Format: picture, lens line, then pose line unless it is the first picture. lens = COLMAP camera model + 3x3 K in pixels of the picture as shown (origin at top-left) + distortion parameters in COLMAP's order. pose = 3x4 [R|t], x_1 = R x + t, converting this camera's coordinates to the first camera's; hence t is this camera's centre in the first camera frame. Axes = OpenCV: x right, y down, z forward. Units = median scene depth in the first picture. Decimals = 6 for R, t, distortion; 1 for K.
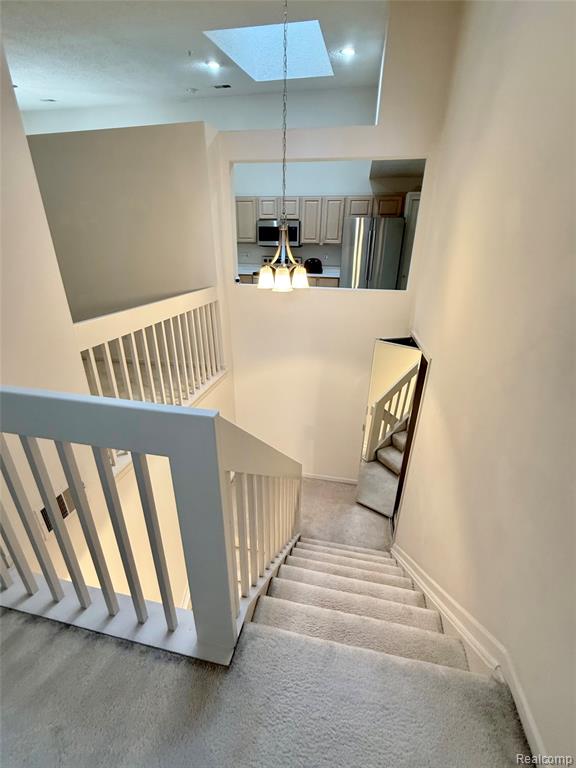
lens RADIAL K [[312.3, 0, 290.0], [0, 312.3, 382.8], [0, 0, 1]] dist [0.000945, 0.000147]
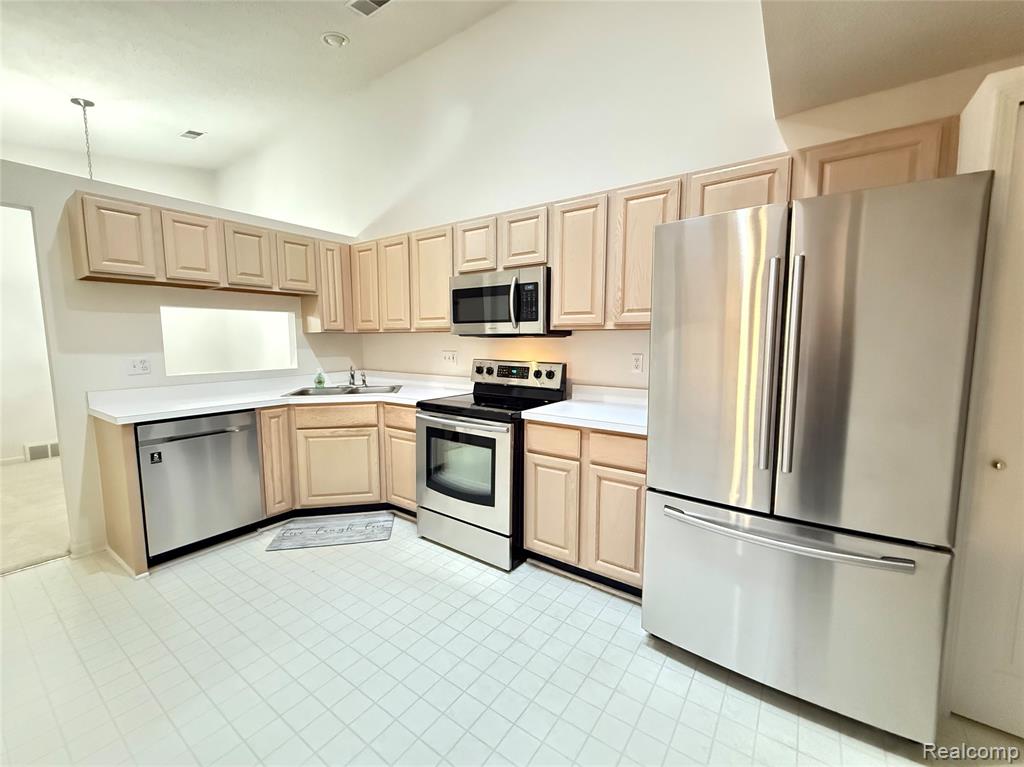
lens RADIAL K [[416.4, 0, 506.5], [0, 416.4, 381.9], [0, 0, 1]] dist [0.000945, 0.000147]
pose [[0.910491, 0.025706, -0.412730, 0.184103], [-0.147969, 0.952237, -0.267115, -0.263837], [0.386150, 0.304277, 0.870806, 0.614457]]
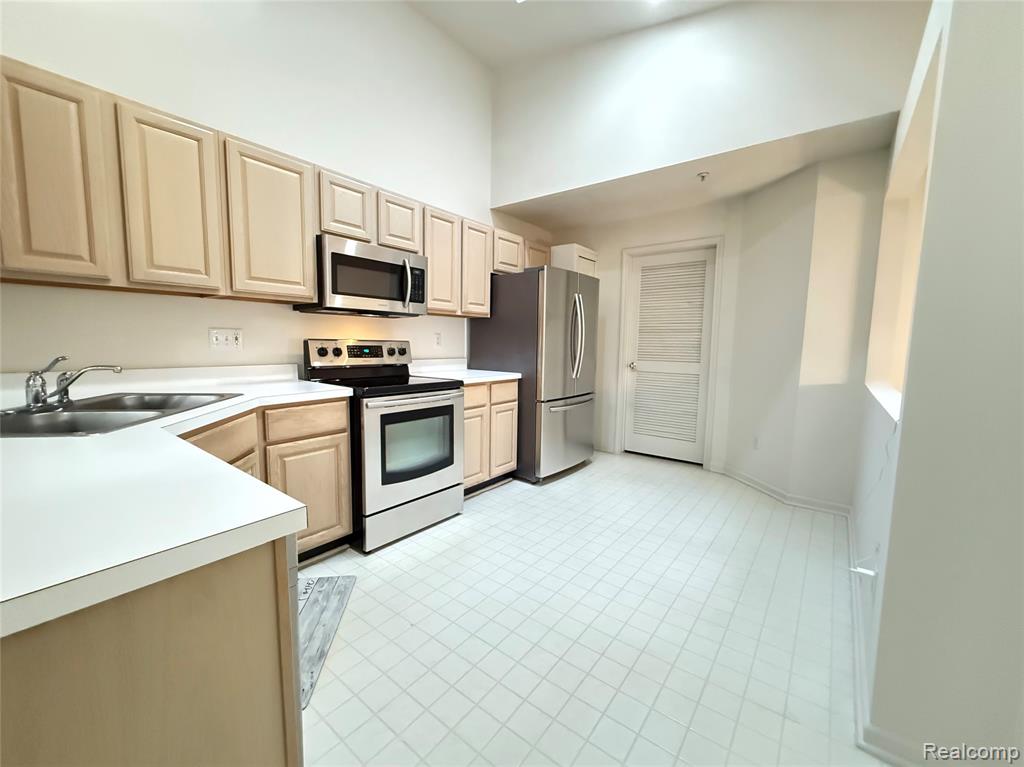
lens RADIAL K [[416.4, 0, 507.5], [0, 416.4, 382.4], [0, 0, 1]] dist [0.000945, 0.000147]
pose [[0.461084, -0.097528, 0.881981, -0.405591], [0.335902, 0.939160, -0.071753, -0.288107], [-0.821323, 0.329343, 0.465791, 0.707892]]
